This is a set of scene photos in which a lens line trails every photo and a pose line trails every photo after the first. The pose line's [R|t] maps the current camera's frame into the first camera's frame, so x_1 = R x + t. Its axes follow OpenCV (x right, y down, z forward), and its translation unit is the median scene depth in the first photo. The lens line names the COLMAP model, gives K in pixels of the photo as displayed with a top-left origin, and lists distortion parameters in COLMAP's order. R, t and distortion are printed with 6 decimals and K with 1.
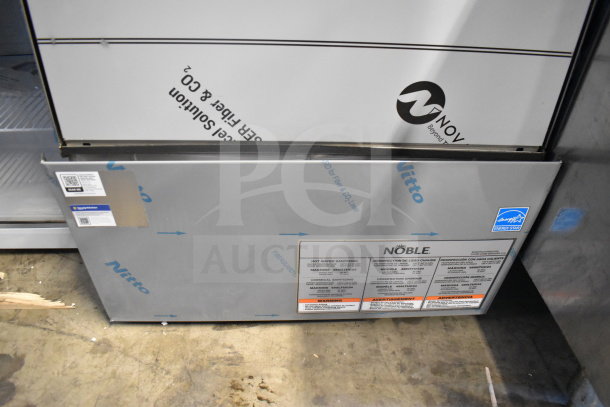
lens RADIAL K [[464.3, 0, 307.2], [0, 464.3, 202.2], [0, 0, 1]] dist [-0.094977, 0.009046]
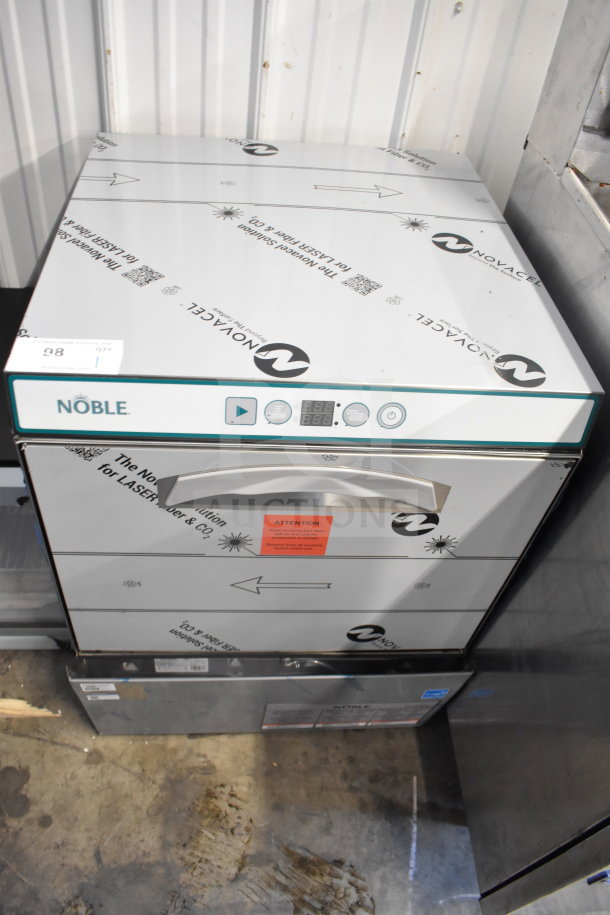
lens RADIAL K [[696.4, 0, 304.6], [0, 696.4, 461.2], [0, 0, 1]] dist [-0.094977, 0.009046]
pose [[0.997133, 0.035618, 0.066769, -0.055348], [-0.049222, 0.975433, 0.214727, -0.877424], [-0.057480, -0.217398, 0.974389, -0.614167]]
